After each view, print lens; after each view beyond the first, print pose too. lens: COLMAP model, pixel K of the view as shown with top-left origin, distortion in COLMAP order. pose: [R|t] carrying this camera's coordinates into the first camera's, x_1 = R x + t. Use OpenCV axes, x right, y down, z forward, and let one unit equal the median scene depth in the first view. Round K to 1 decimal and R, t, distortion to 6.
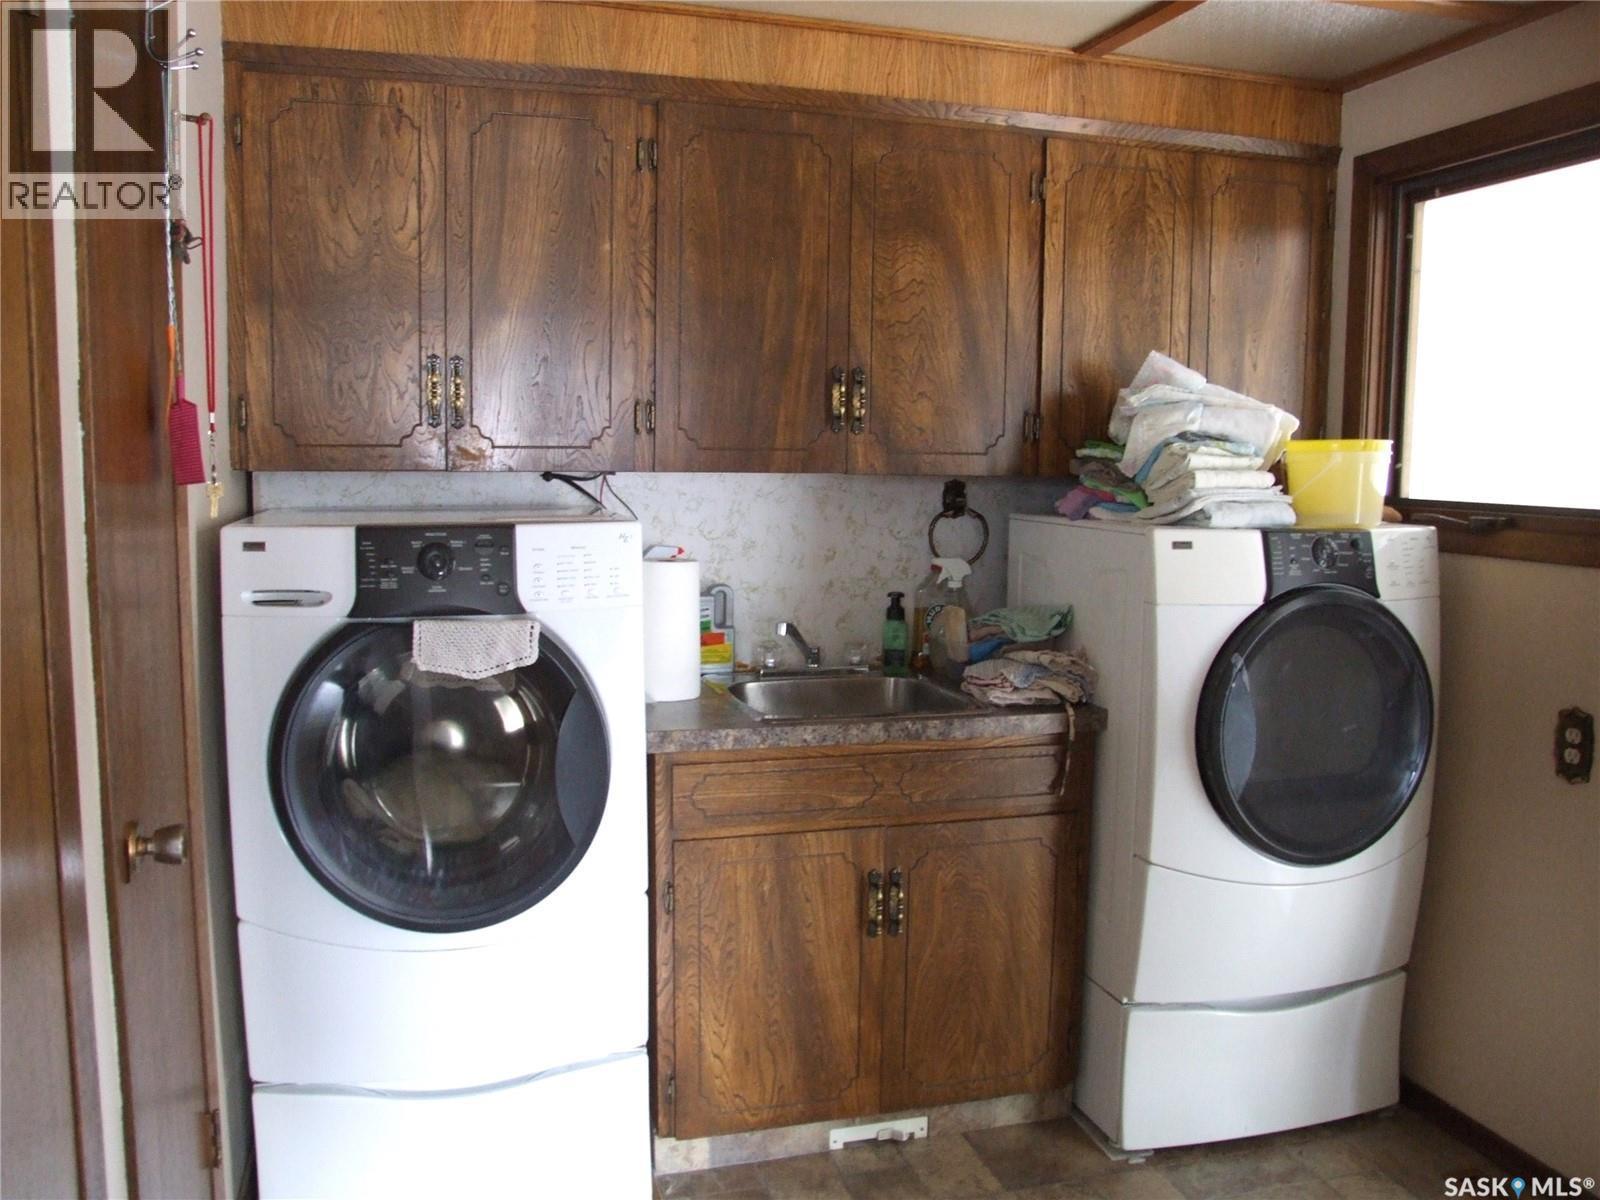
lens RADIAL K [[1309.6, 0, 752.4], [0, 1309.6, 595.7], [0, 0, 1]] dist [-0.142264, 0.125666]
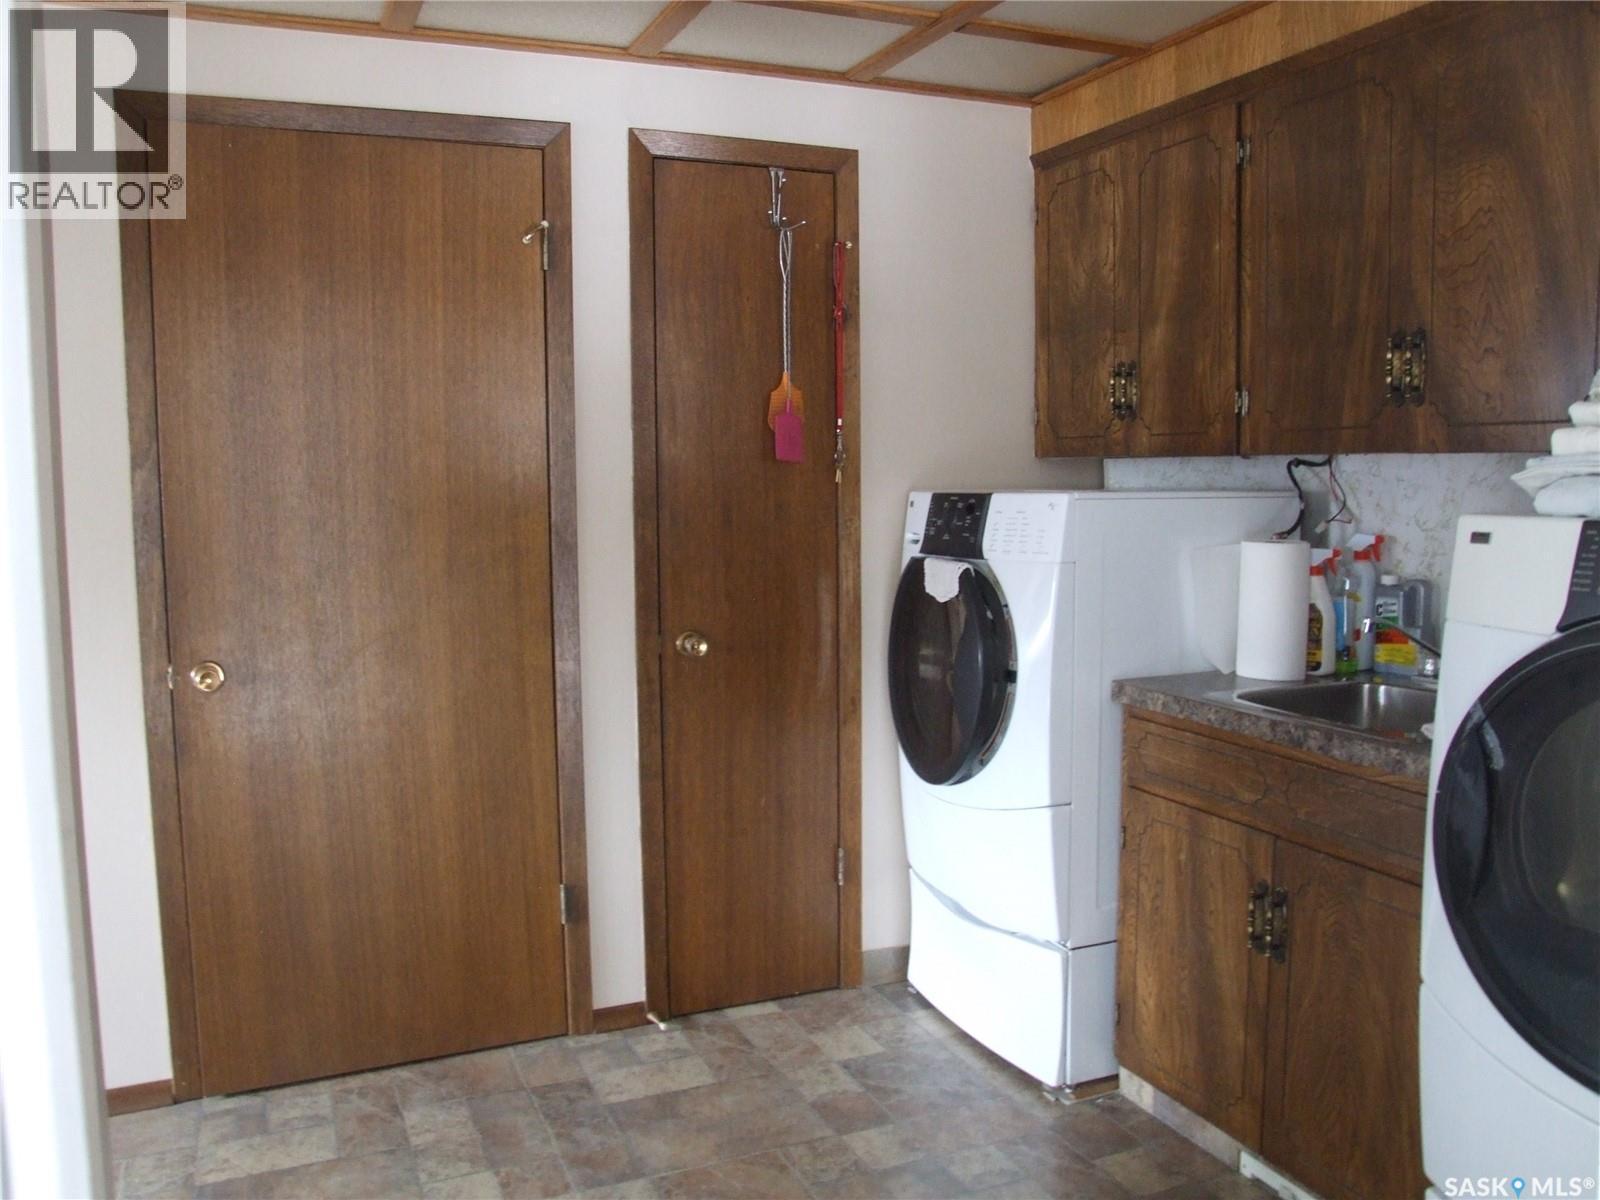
lens RADIAL K [[1309.6, 0, 752.4], [0, 1309.6, 595.7], [0, 0, 1]] dist [-0.142264, 0.125666]
pose [[0.112432, 0.082332, -0.990243, 0.931102], [-0.098191, 0.992604, 0.071380, -0.017853], [0.988796, 0.089207, 0.119685, 0.514495]]
